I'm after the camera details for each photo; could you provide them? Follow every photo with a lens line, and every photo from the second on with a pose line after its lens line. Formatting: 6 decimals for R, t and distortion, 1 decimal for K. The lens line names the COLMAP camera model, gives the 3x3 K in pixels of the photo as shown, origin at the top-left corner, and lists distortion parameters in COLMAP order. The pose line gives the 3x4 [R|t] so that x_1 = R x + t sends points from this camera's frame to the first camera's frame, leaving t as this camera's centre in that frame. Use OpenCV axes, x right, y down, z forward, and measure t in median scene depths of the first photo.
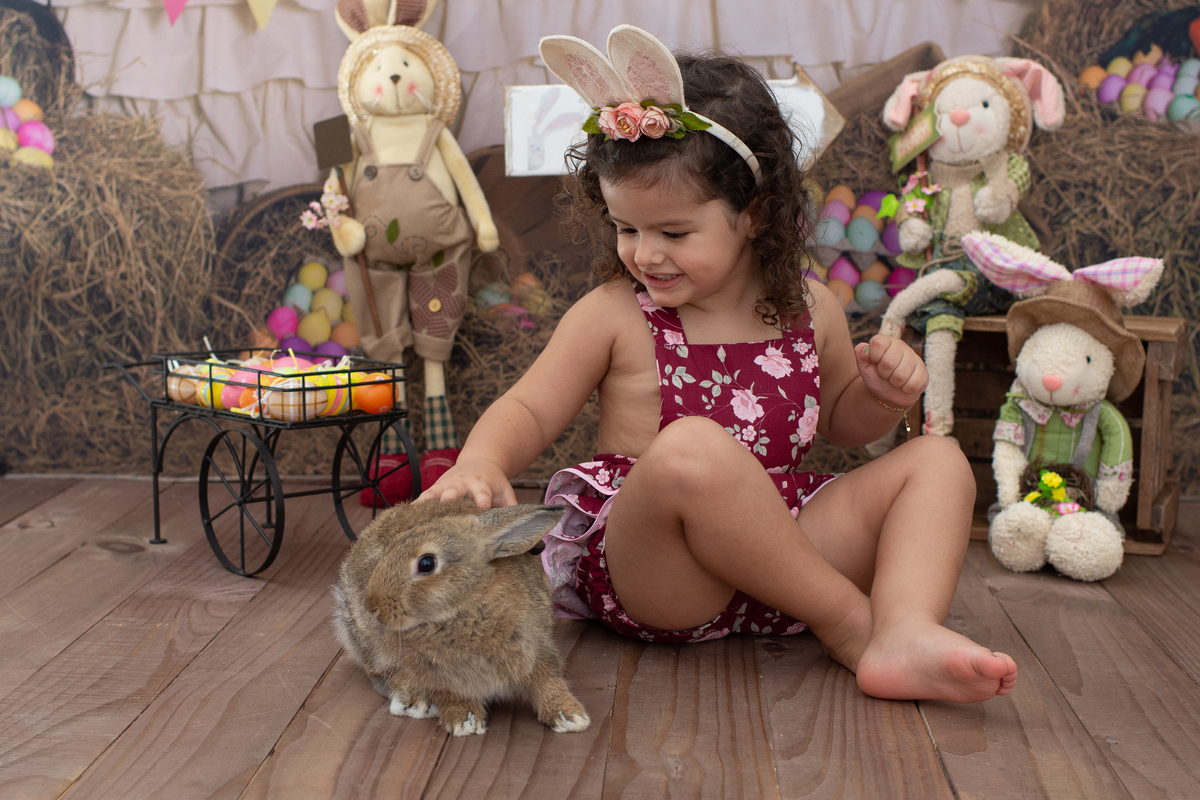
lens RADIAL K [[1912.5, 0, 600.0], [0, 1912.5, 400.0], [0, 0, 1]] dist [-0.096360, 0.057785]
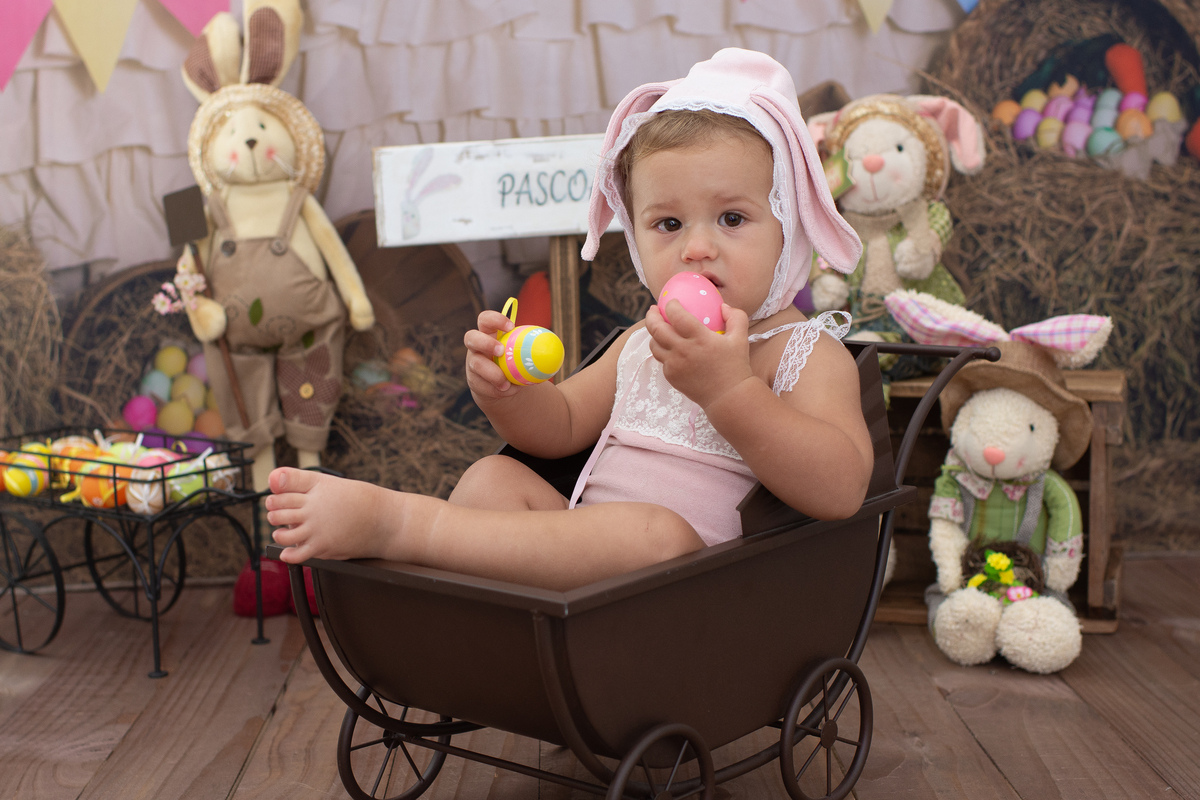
lens RADIAL K [[1798.9, 0, 600.0], [0, 1798.9, 400.0], [0, 0, 1]] dist [-0.101899, 0.065439]
pose [[0.996541, -0.045557, 0.069502, -0.007084], [0.045741, 0.998953, -0.001061, -0.038165], [-0.069381, 0.004236, 0.997581, 0.141727]]
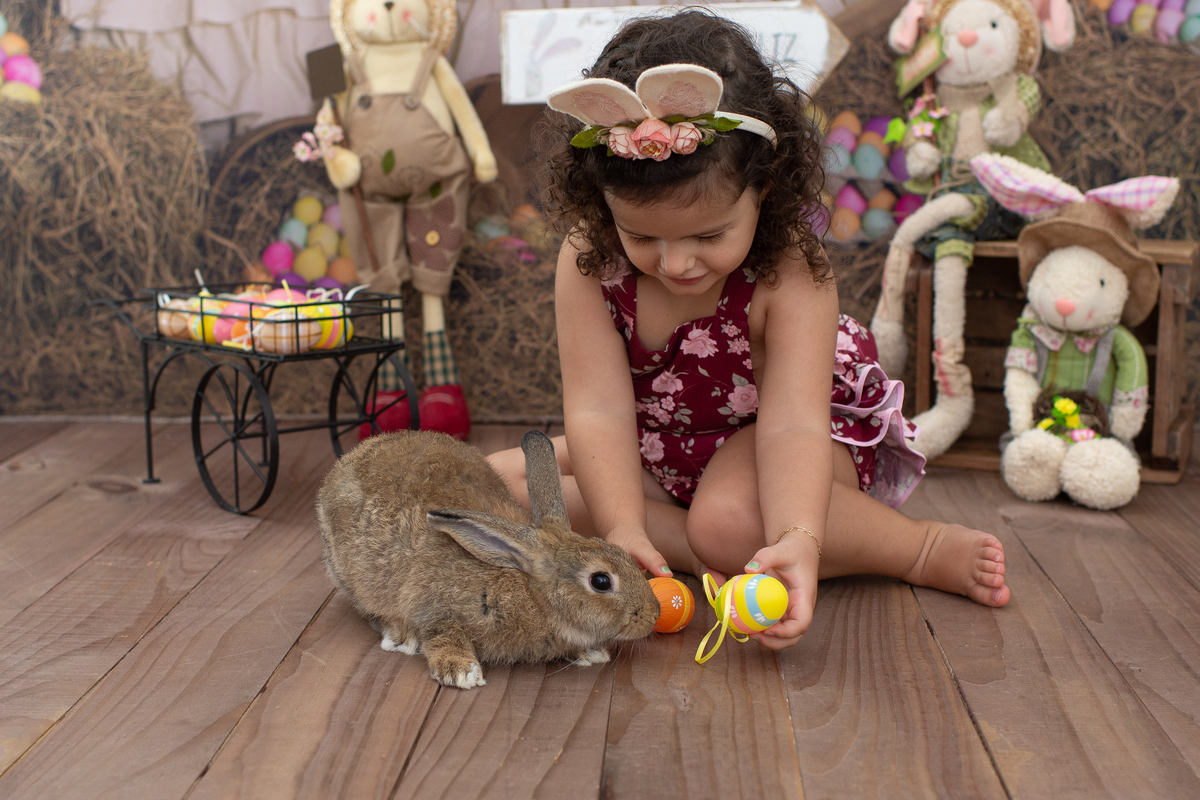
lens RADIAL K [[1890.3, 0, 618.5], [0, 1890.3, 397.9], [0, 0, 1]] dist [-0.105613, 0.108993]
pose [[0.999910, -0.011683, 0.006606, 0.001419], [0.011527, 0.999667, 0.023107, 0.011132], [-0.006874, -0.023029, 0.999711, 0.032378]]
